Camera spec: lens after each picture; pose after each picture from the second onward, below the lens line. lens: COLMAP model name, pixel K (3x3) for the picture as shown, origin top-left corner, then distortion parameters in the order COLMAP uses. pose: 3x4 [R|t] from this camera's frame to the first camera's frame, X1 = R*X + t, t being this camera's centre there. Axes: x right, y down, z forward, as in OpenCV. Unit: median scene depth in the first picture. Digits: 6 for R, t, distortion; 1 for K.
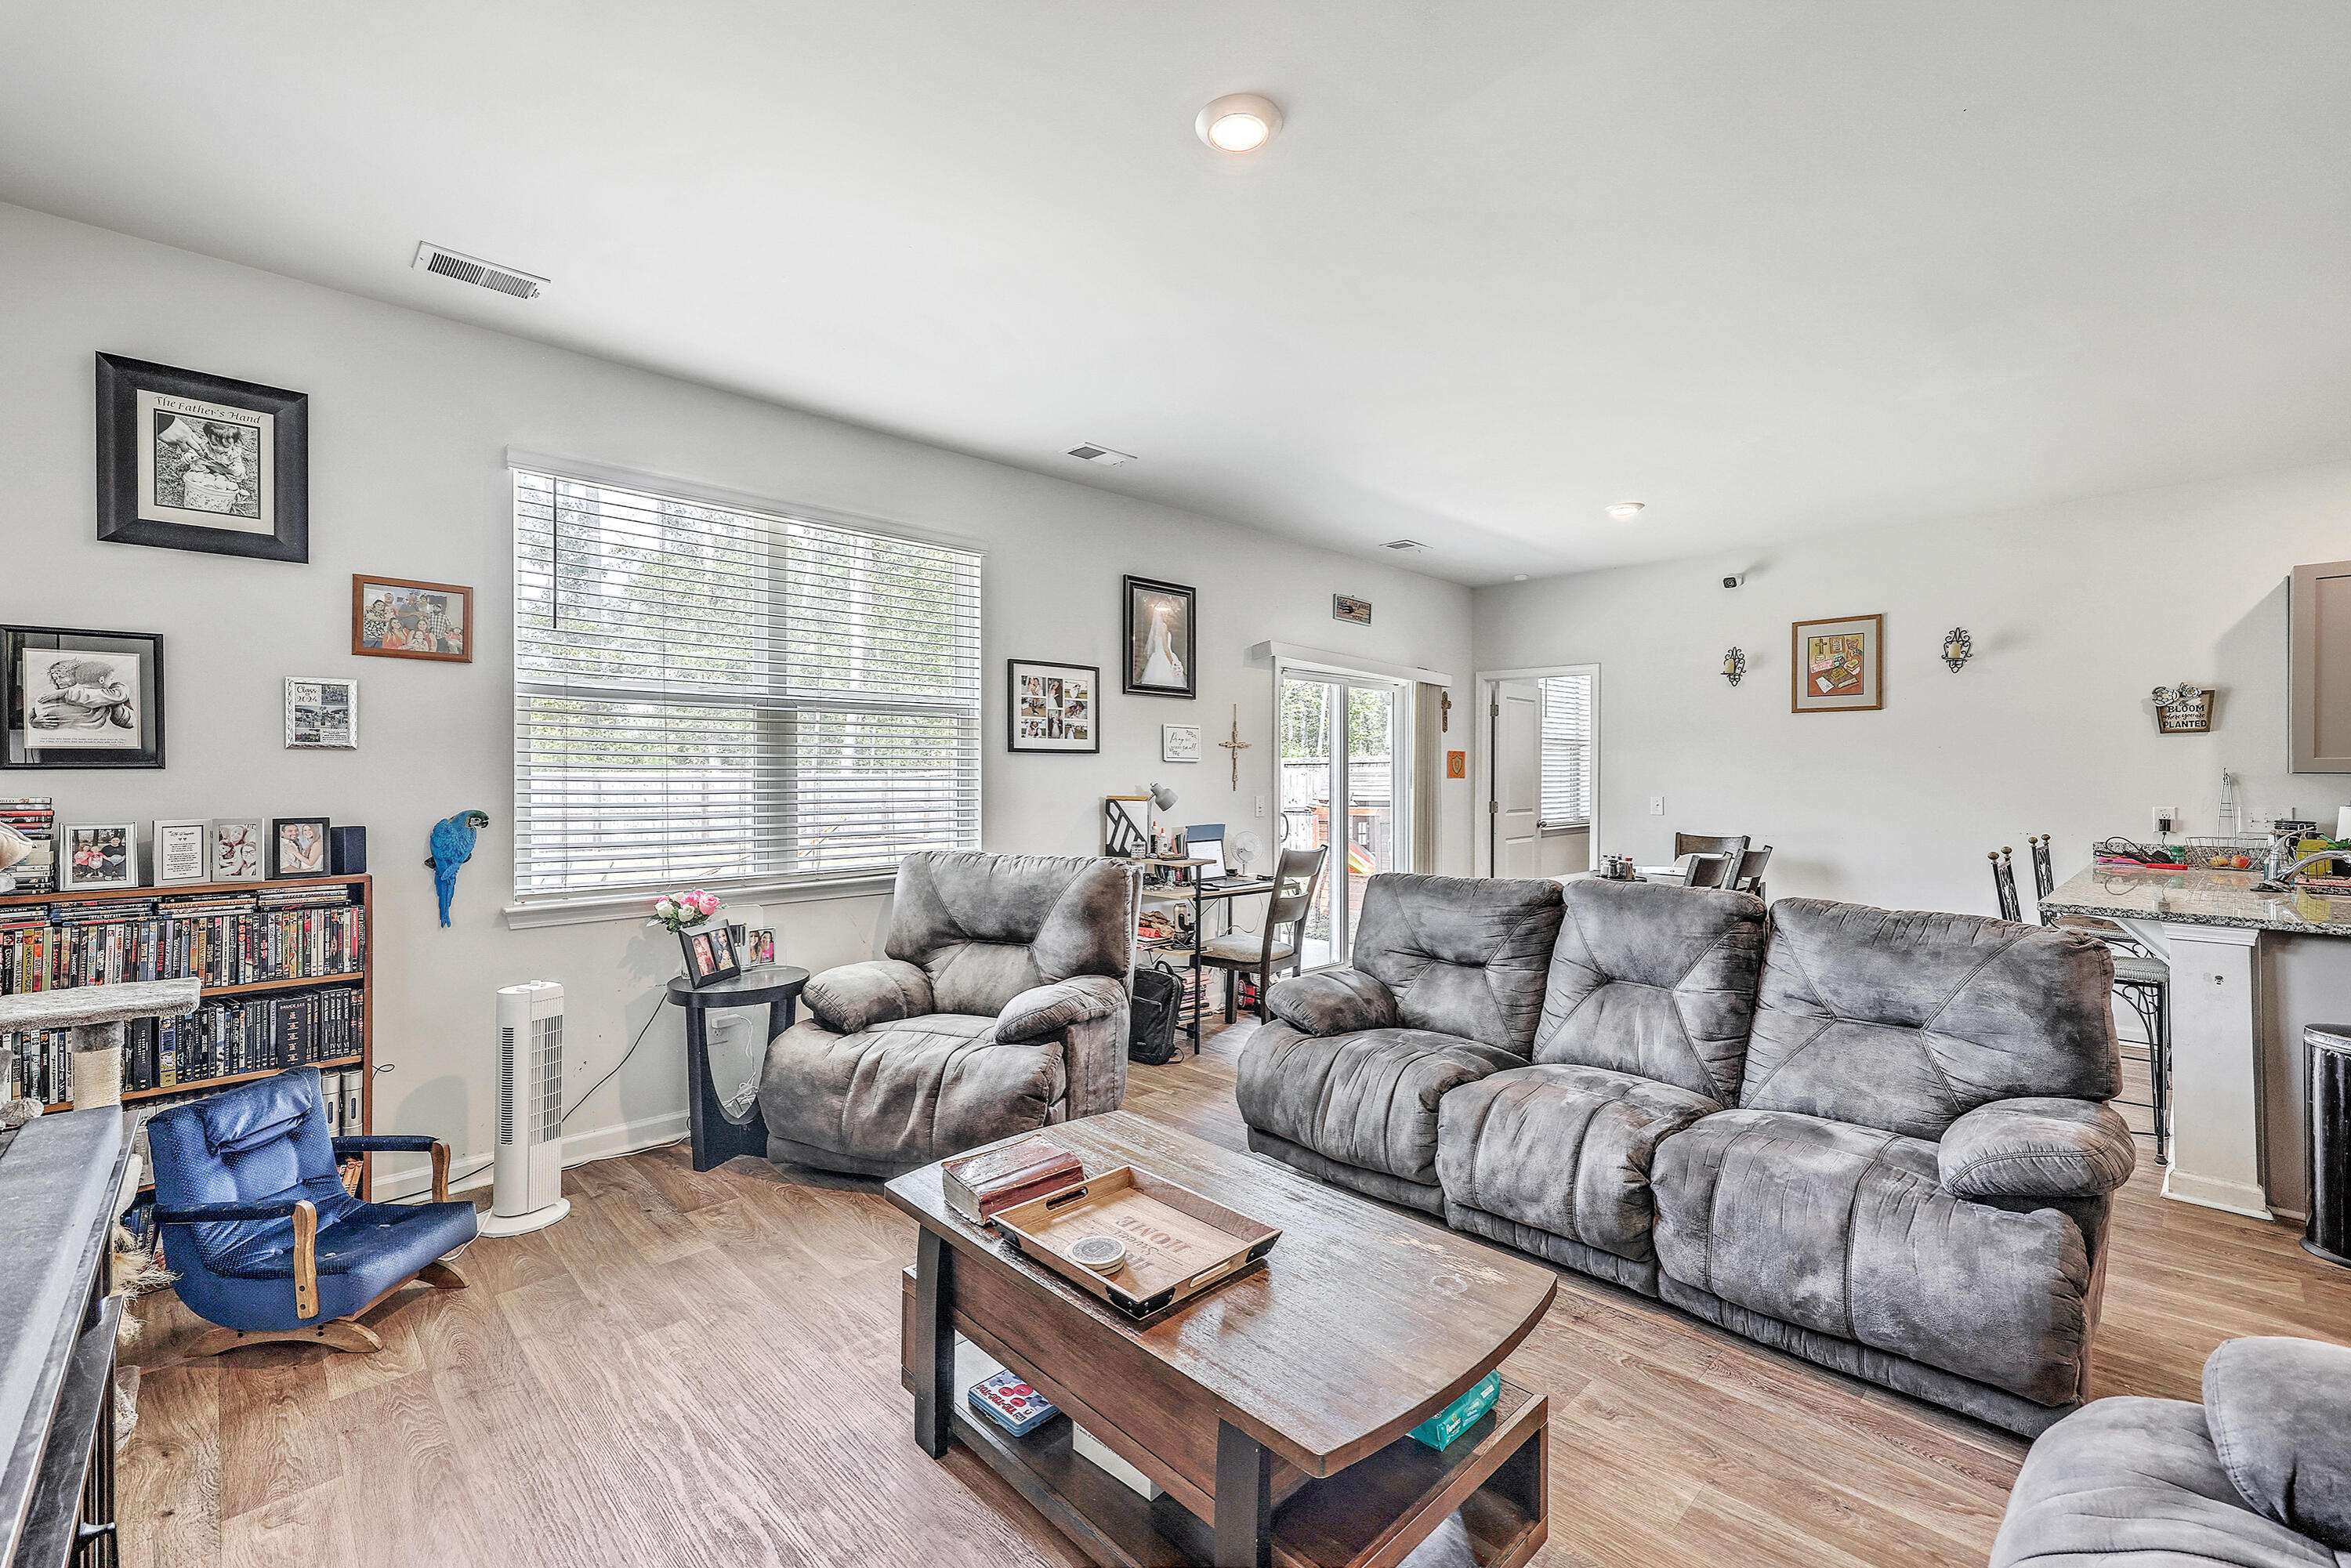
lens RADIAL K [[959.4, 0, 1175.5], [0, 959.4, 775.8], [0, 0, 1]] dist [0.001191, -0.000310]
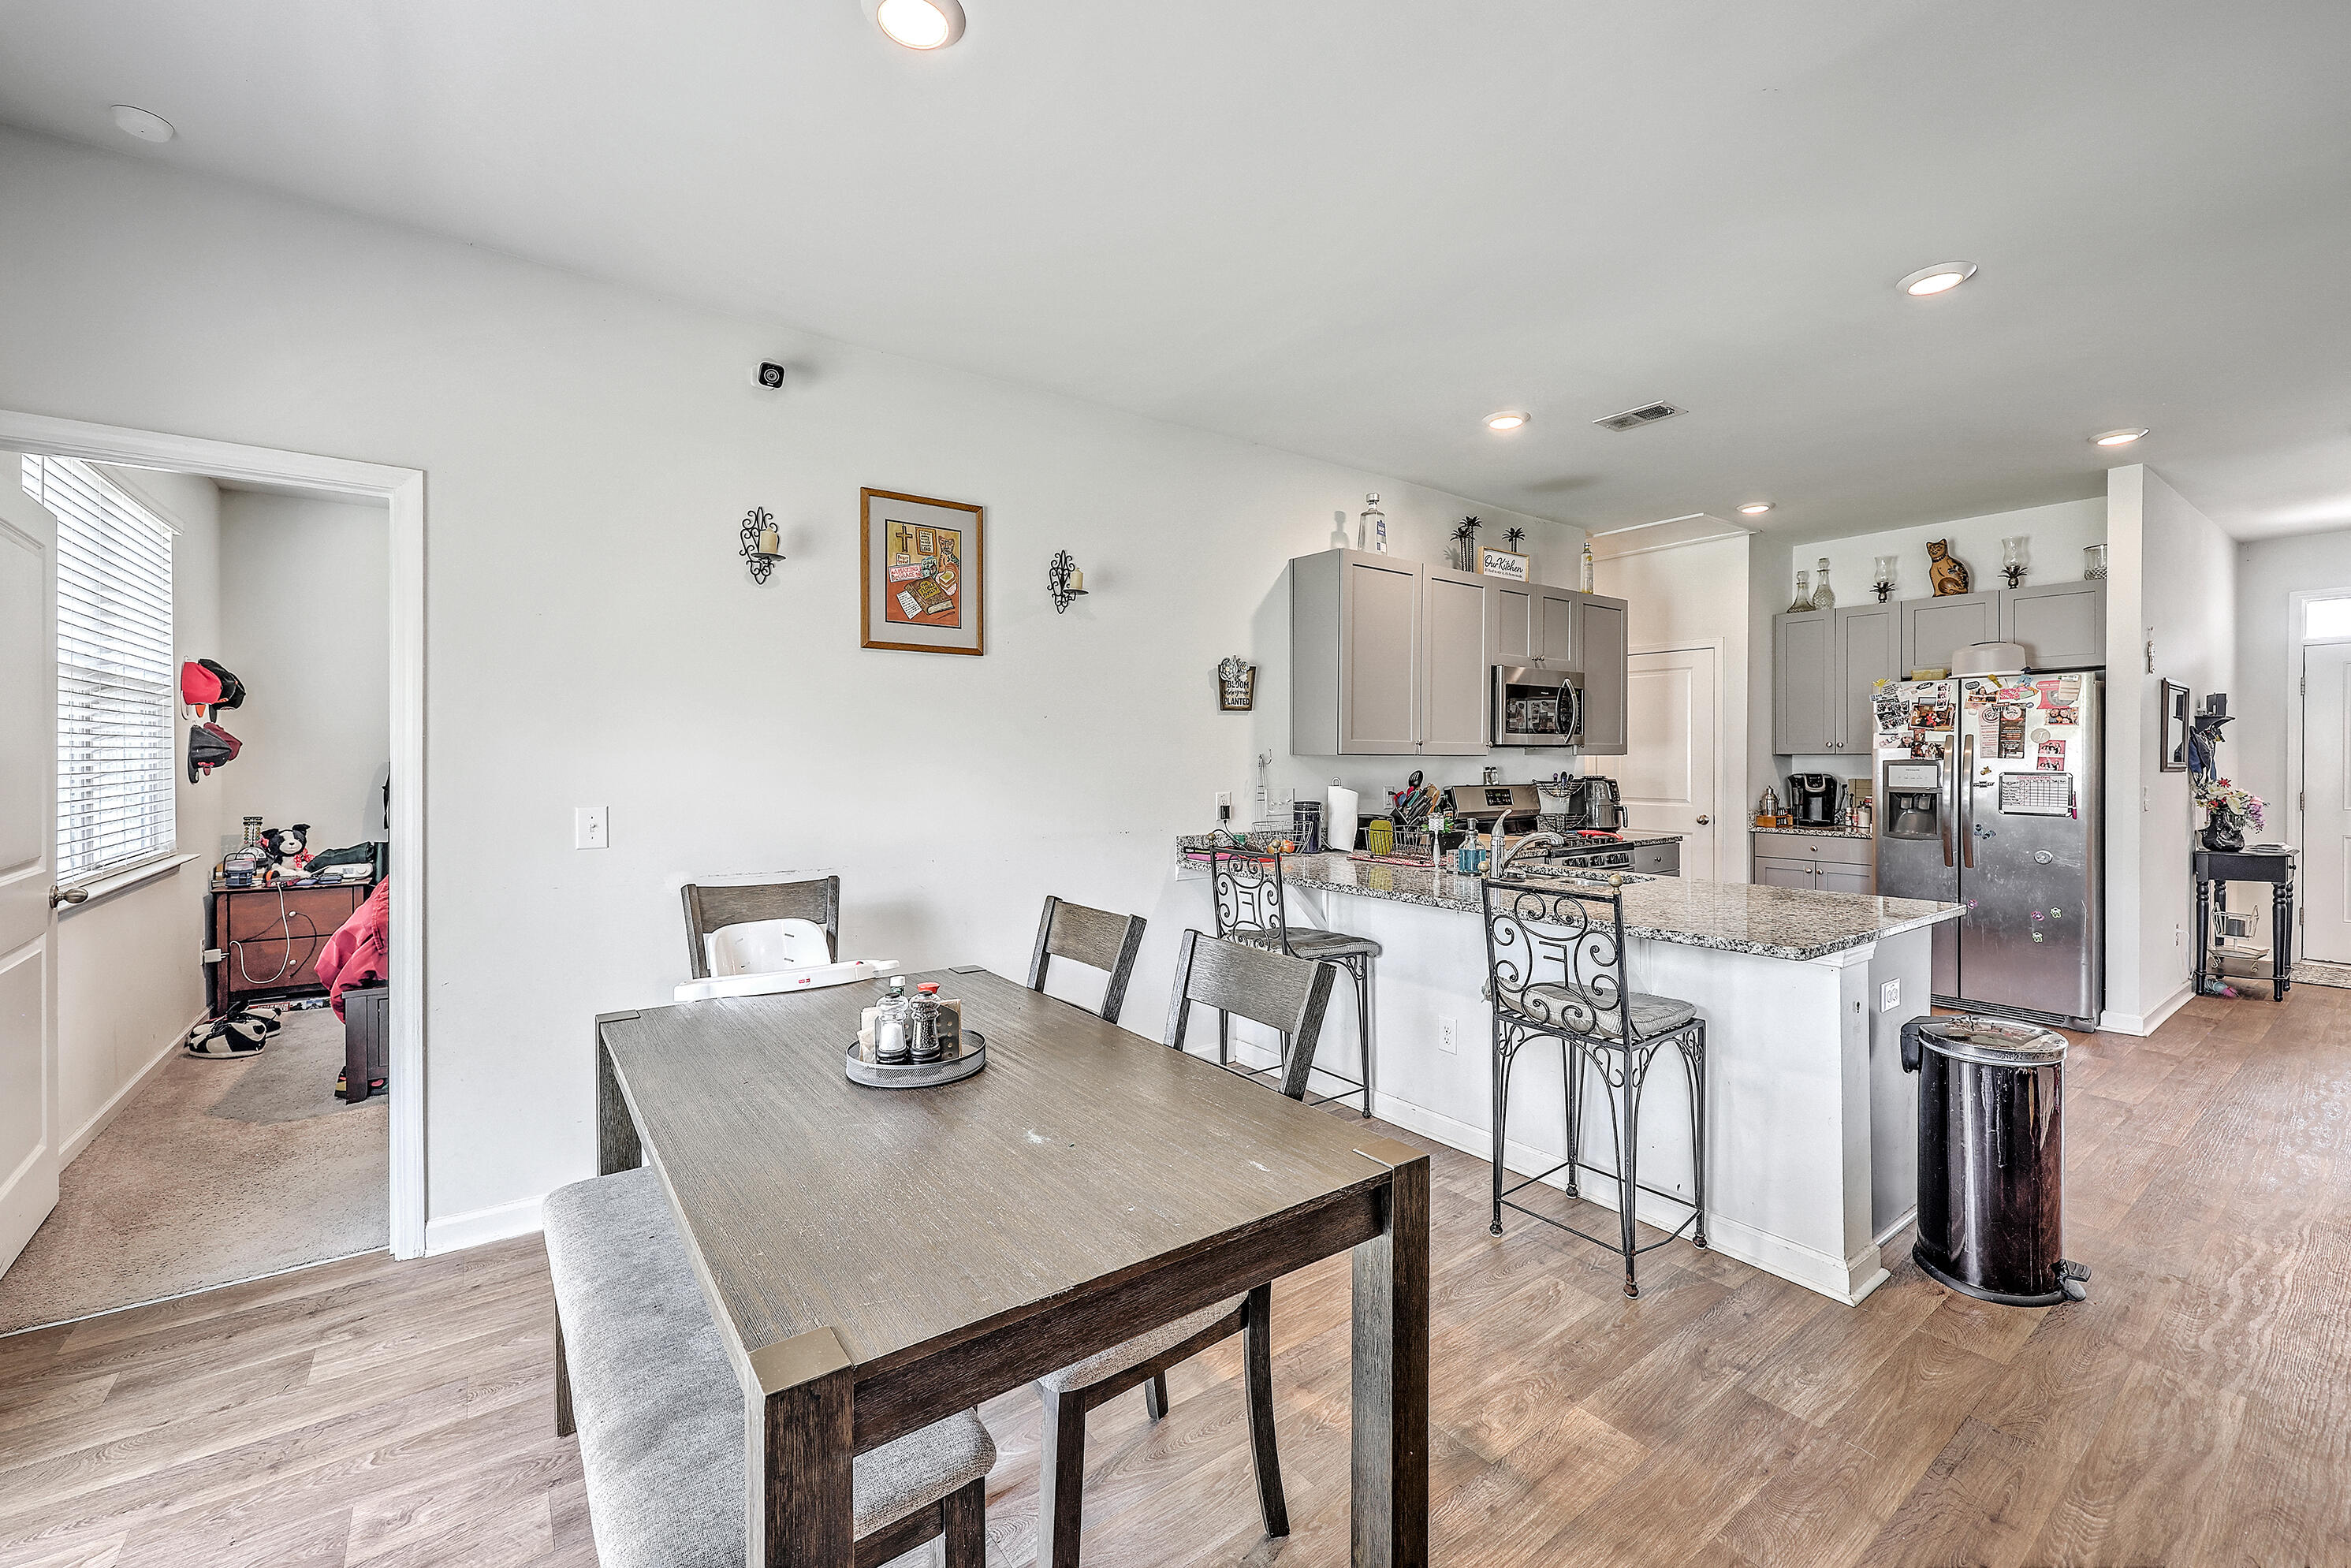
lens RADIAL K [[959.4, 0, 1183.5], [0, 959.4, 767.1], [0, 0, 1]] dist [0.001191, -0.000310]
pose [[0.125943, -0.012769, 0.991955, 0.113954], [-0.000329, 0.999917, 0.012914, -0.002280], [-0.992037, -0.001953, 0.125928, 0.798431]]
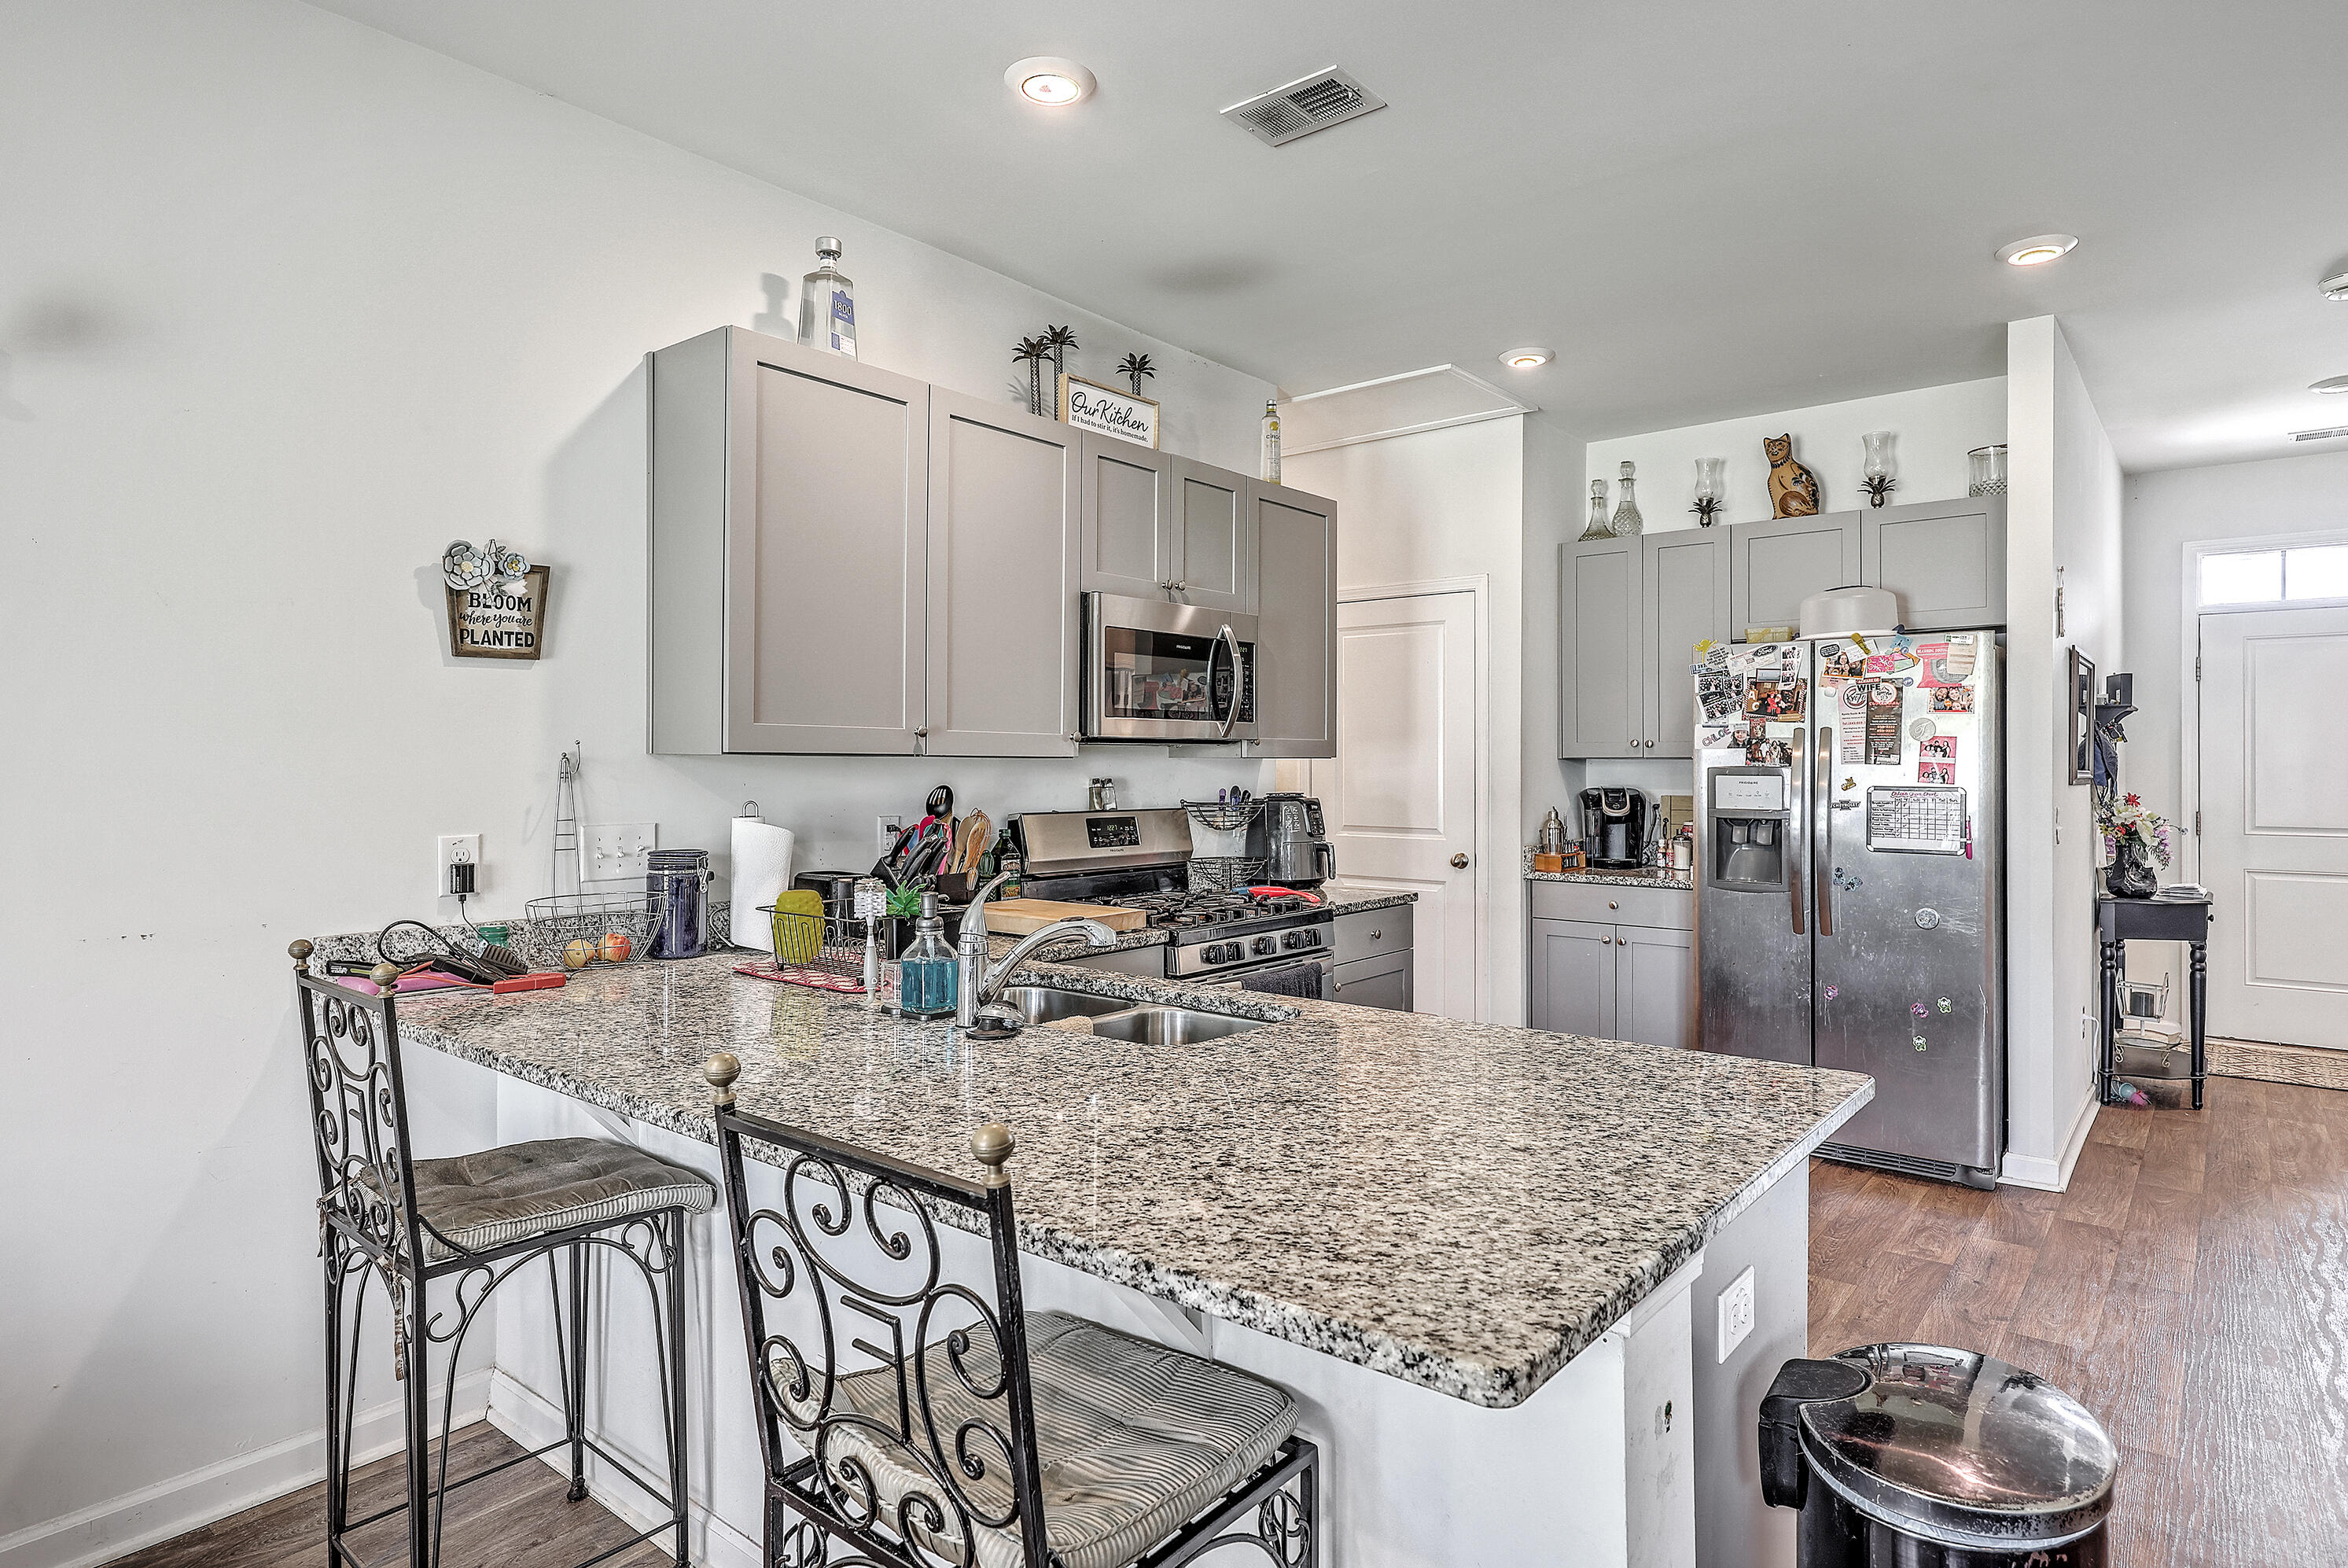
lens RADIAL K [[1311.6, 0, 1169.1], [0, 1311.6, 764.9], [0, 0, 1]] dist [0.008887, -0.001789]
pose [[-0.117000, -0.004469, 0.993122, 0.372455], [-0.003376, 0.999986, 0.004102, -0.000695], [-0.993126, -0.002873, -0.117013, 0.659364]]
